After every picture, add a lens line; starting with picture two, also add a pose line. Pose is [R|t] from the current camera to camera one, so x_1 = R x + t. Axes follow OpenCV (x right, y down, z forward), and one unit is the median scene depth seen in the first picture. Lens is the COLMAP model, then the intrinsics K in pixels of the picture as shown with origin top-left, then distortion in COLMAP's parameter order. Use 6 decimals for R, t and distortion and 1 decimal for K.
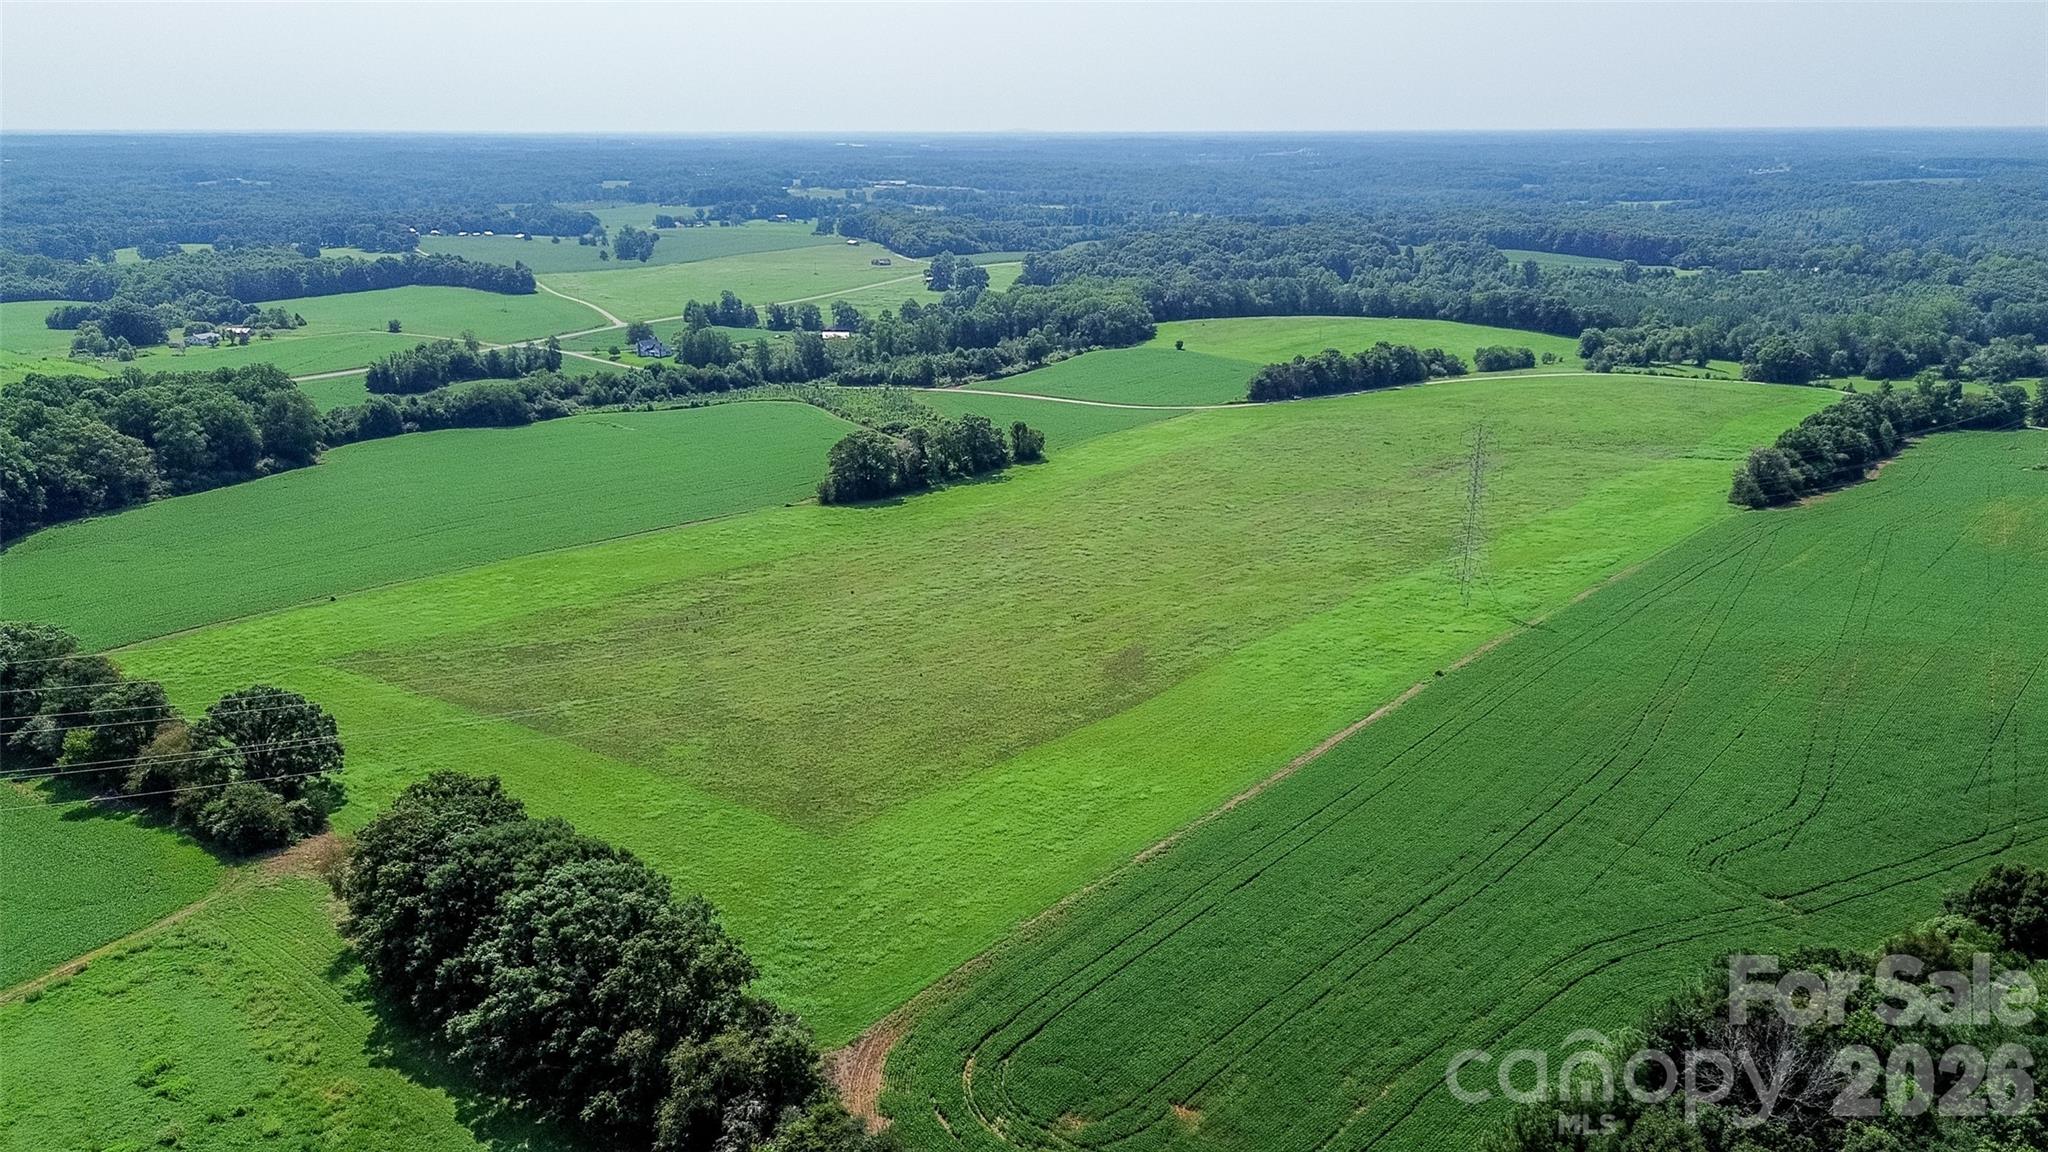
lens RADIAL K [[1450.5, 0, 1030.0], [0, 1450.5, 584.1], [0, 0, 1]] dist [0.057564, -0.052677]
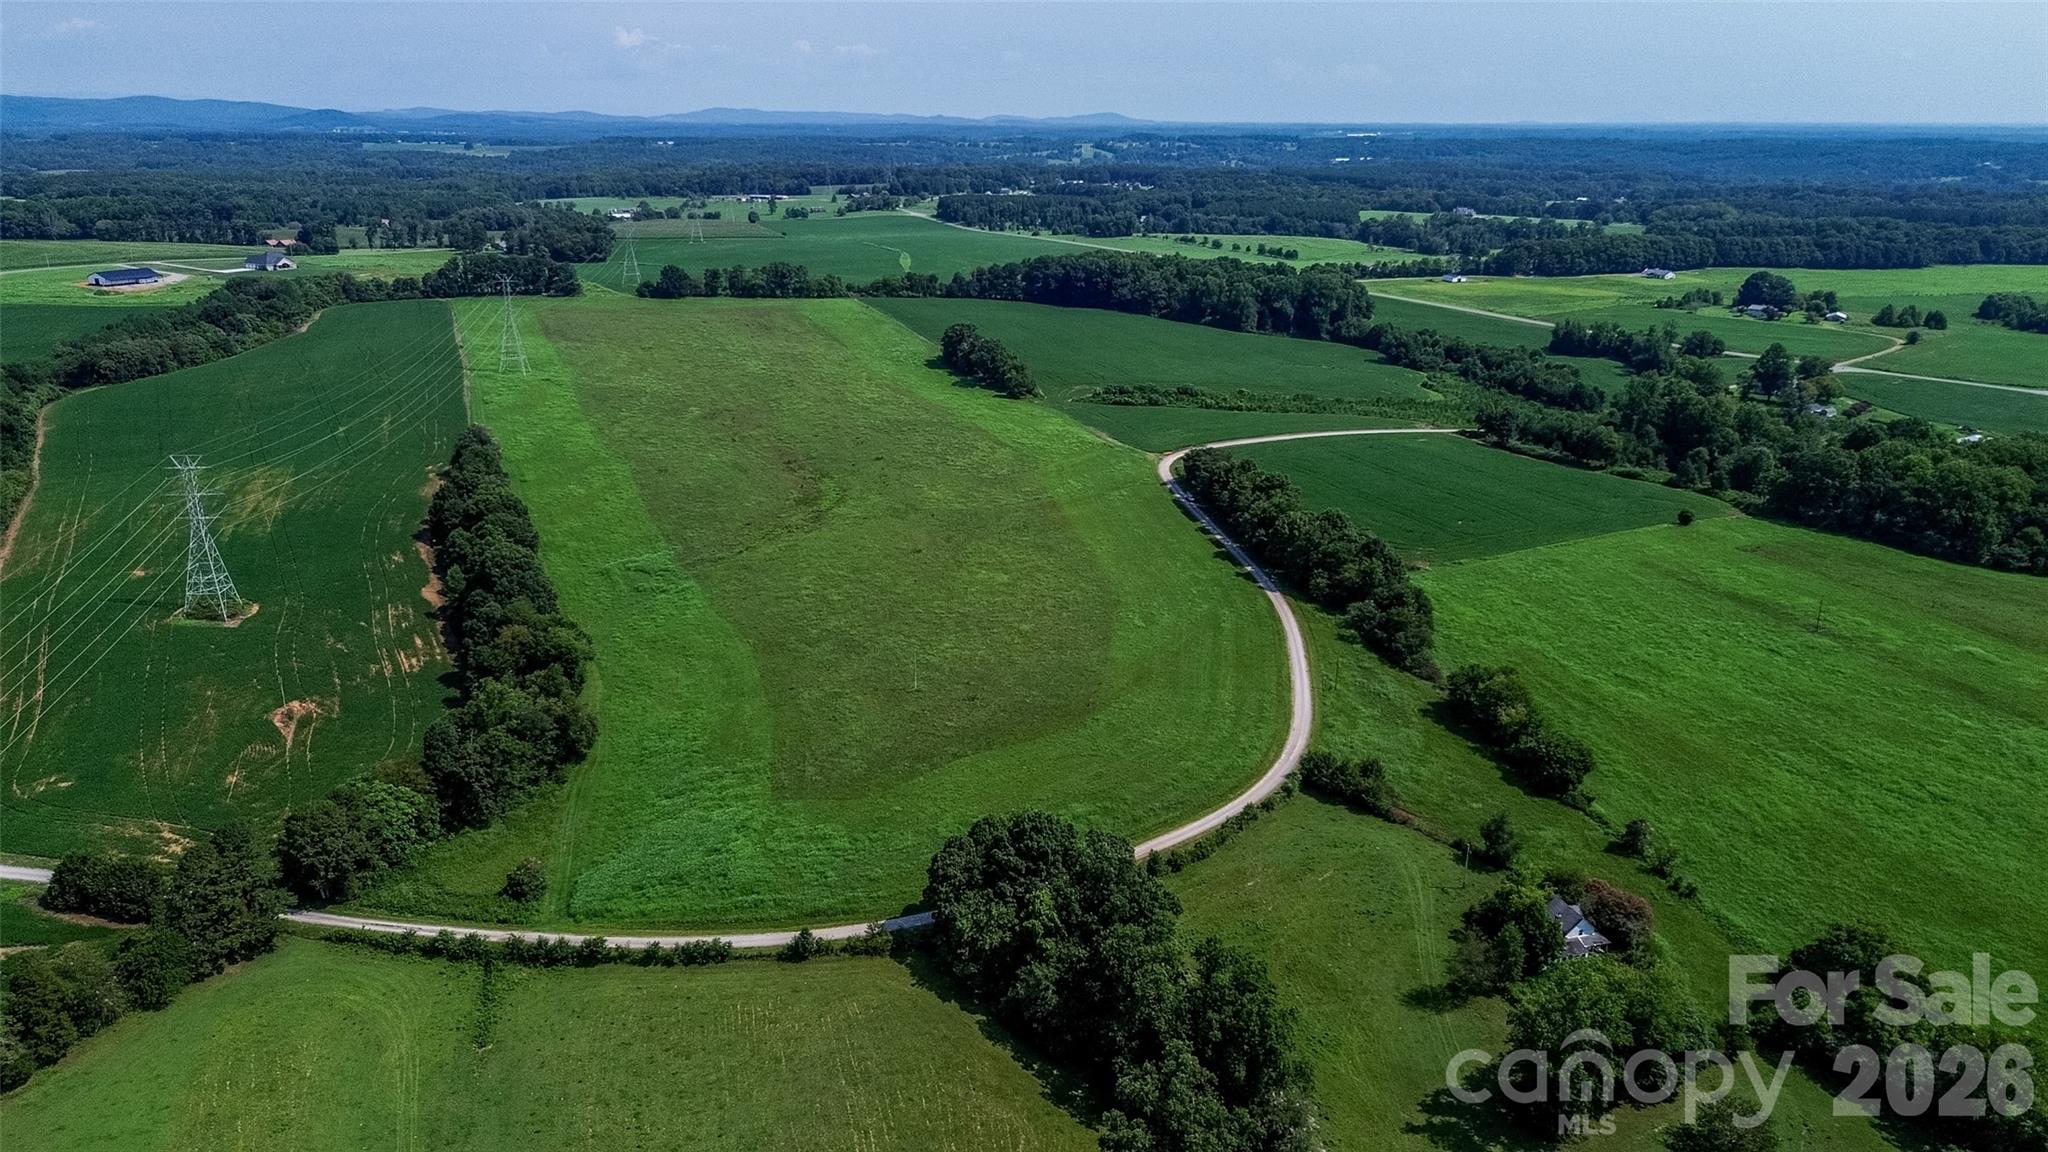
lens RADIAL K [[1450.5, 0, 1027.4], [0, 1450.5, 584.4], [0, 0, 1]] dist [0.057564, -0.052677]
pose [[-0.481891, 0.267691, -0.834340, 0.784035], [-0.266646, 0.862232, 0.430647, -0.356011], [0.834674, 0.429998, -0.344123, 1.120493]]
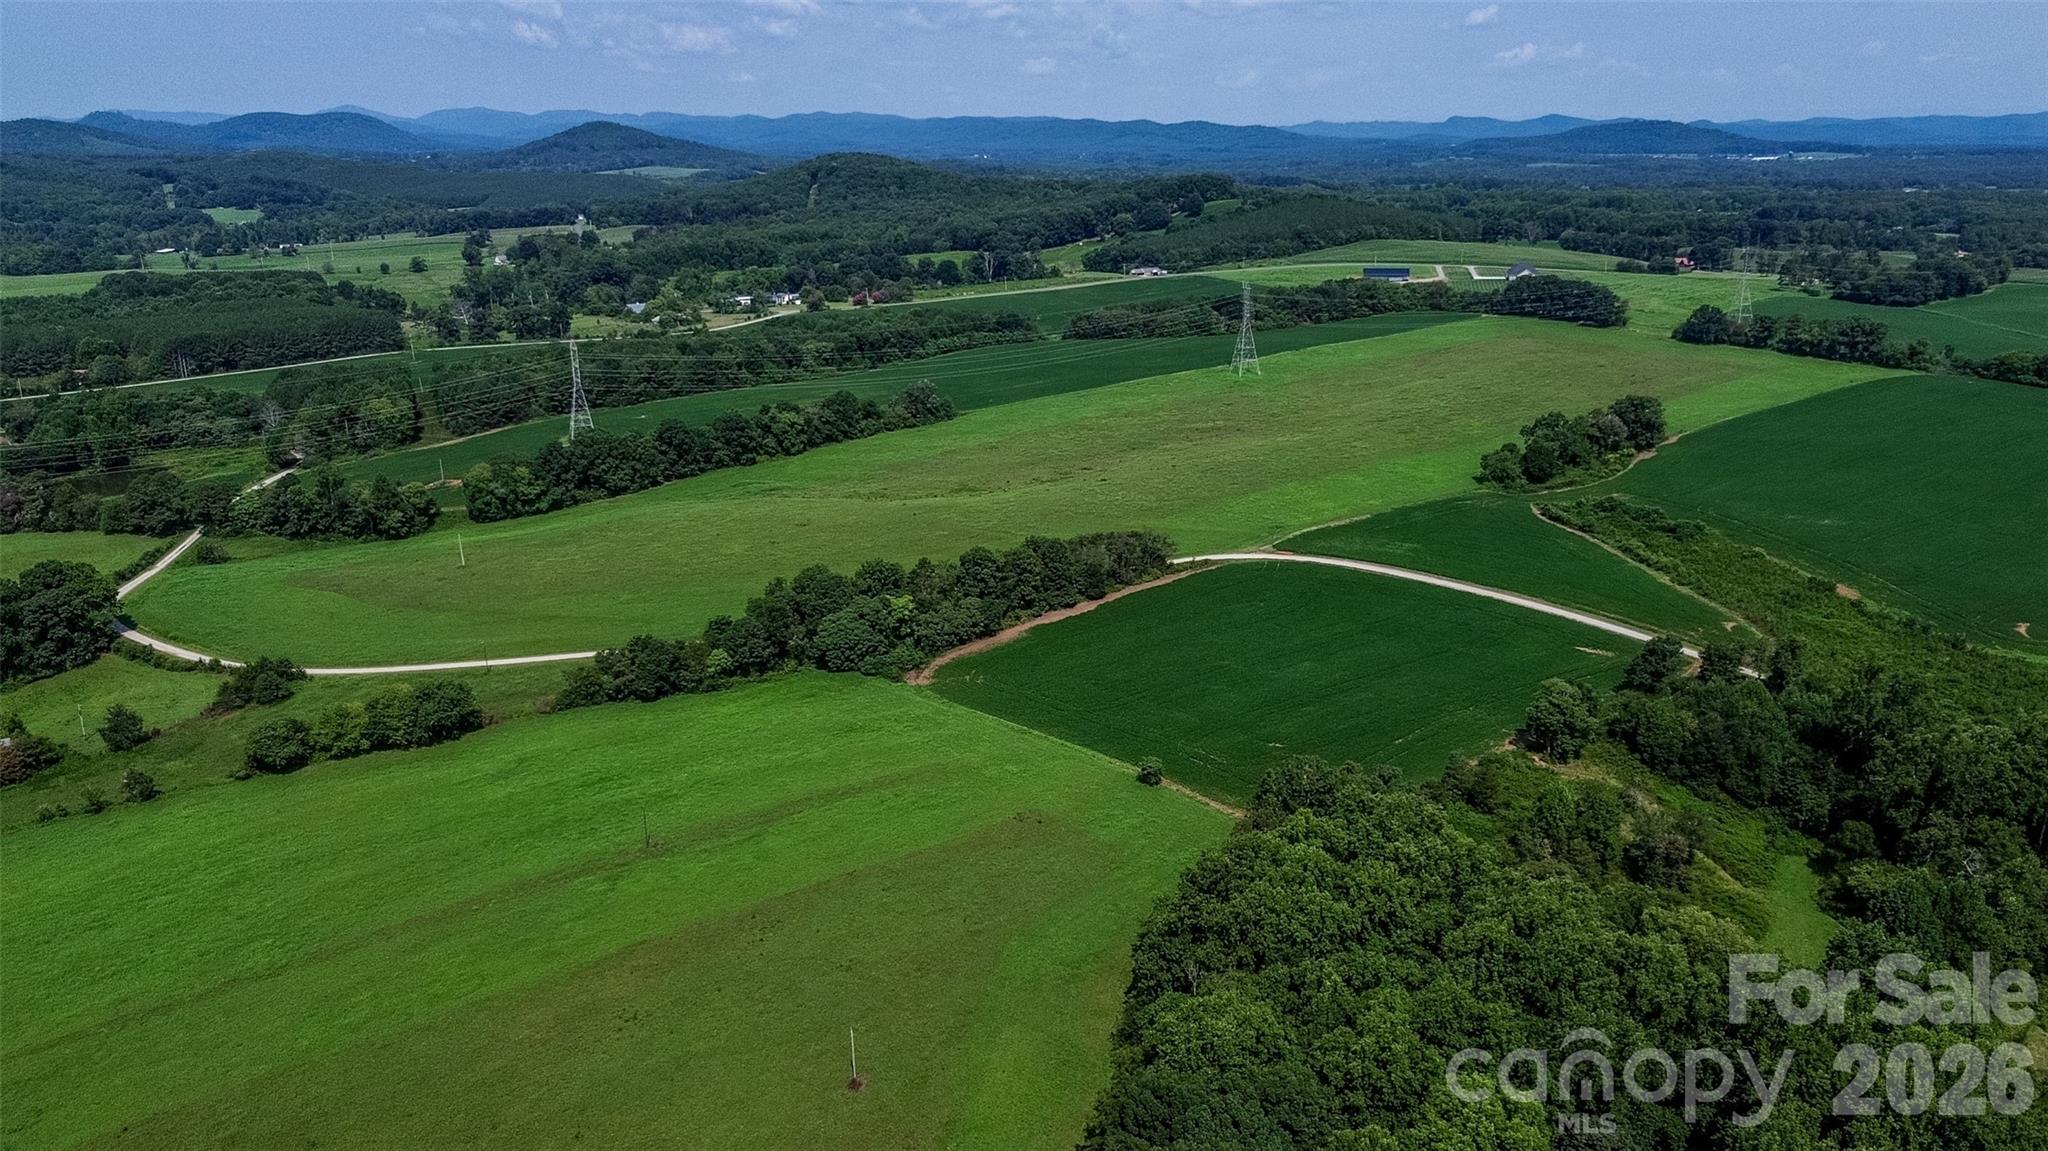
lens RADIAL K [[1558.5, 0, 1106.4], [0, 1558.5, 637.4], [0, 0, 1]] dist [0.060349, -0.055872]
pose [[-0.985911, -0.046900, 0.160559, 0.062164], [0.054701, 0.816707, 0.574454, -0.456556], [-0.158071, 0.575144, -0.802635, 1.444882]]
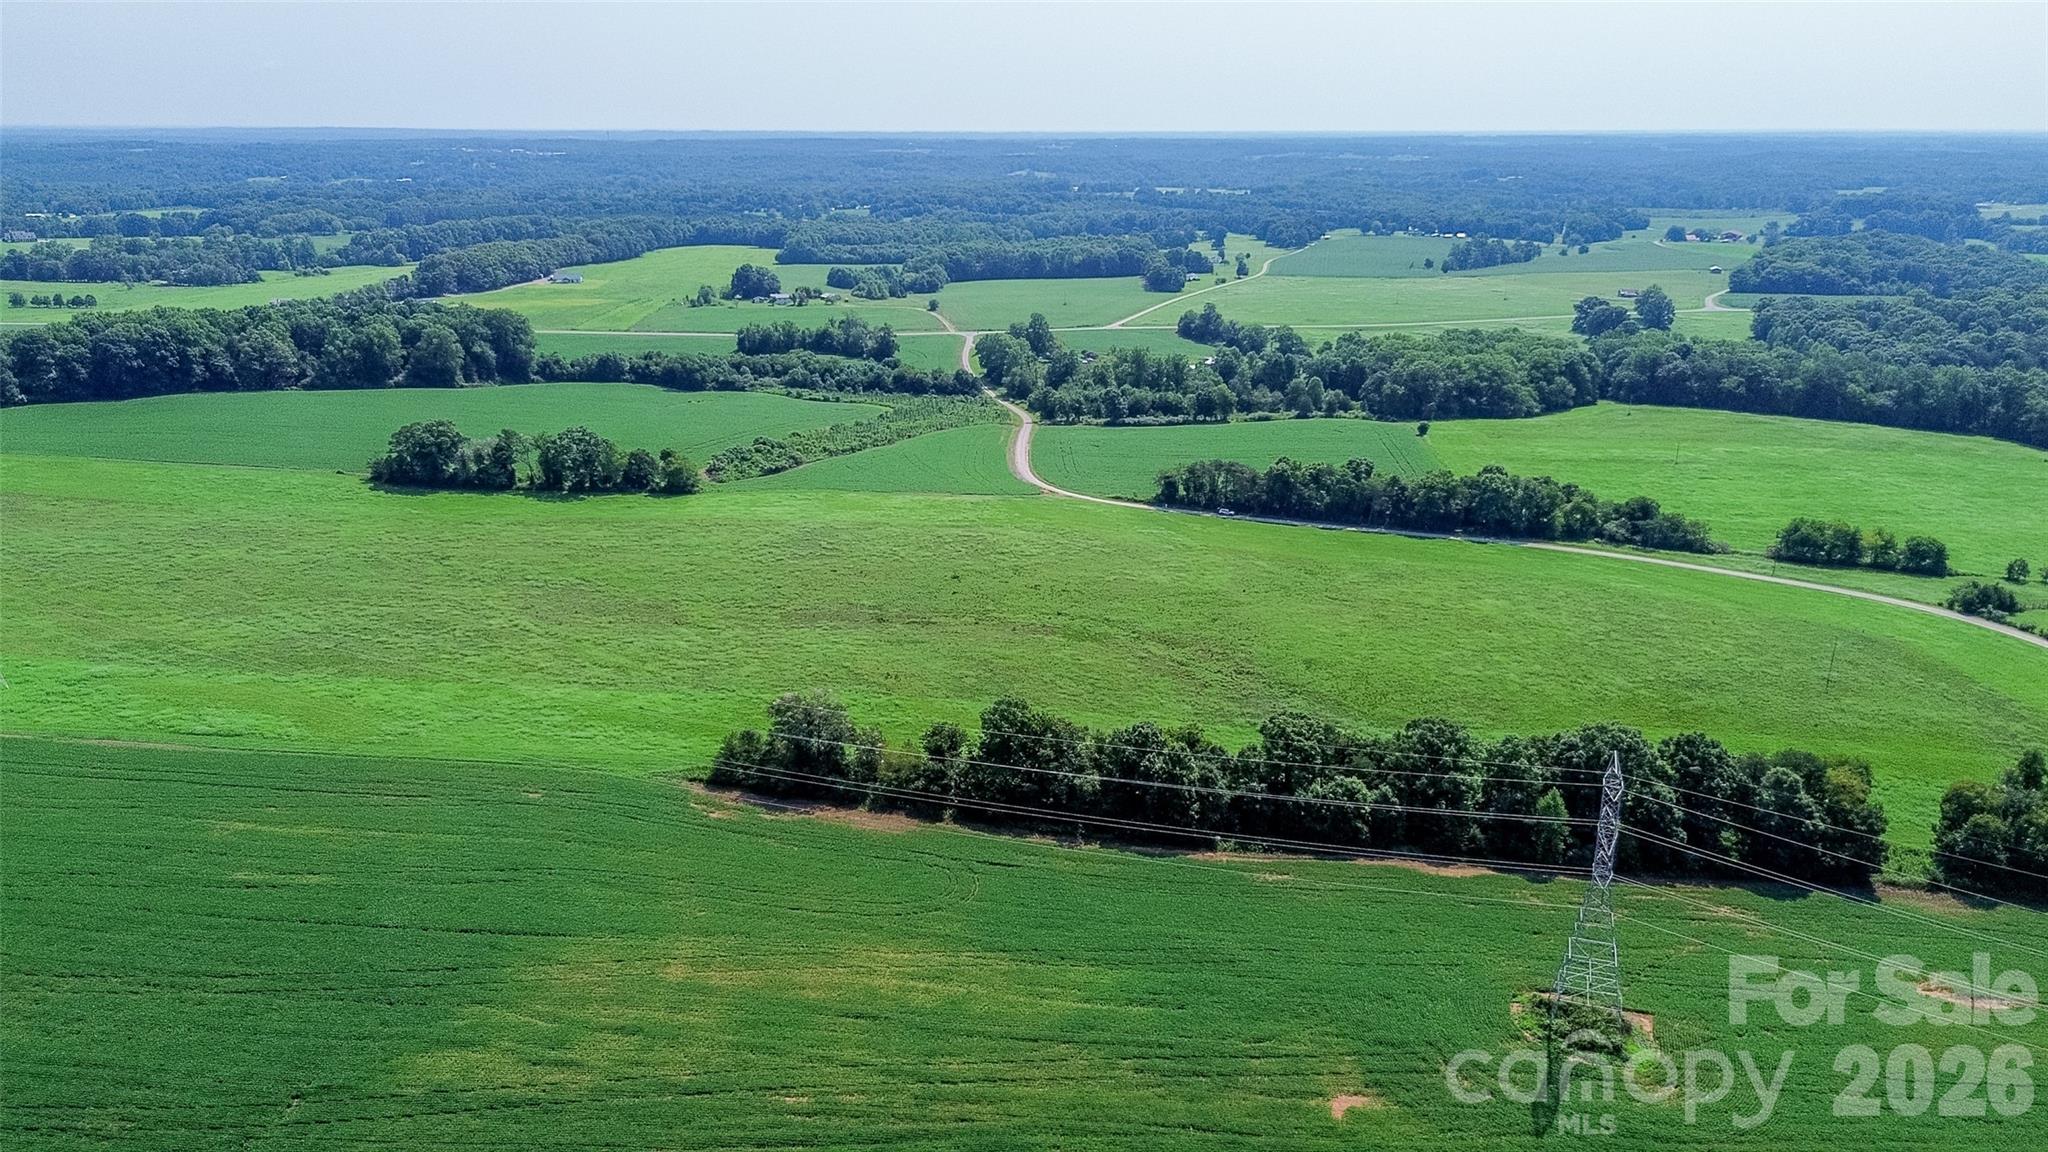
lens RADIAL K [[1450.5, 0, 1029.8], [0, 1450.5, 584.0], [0, 0, 1]] dist [0.057564, -0.052677]
pose [[0.598203, 0.243582, -0.763427, 0.628154], [-0.243501, 0.962888, 0.116422, -0.143377], [0.763453, 0.116252, 0.635315, 0.452054]]
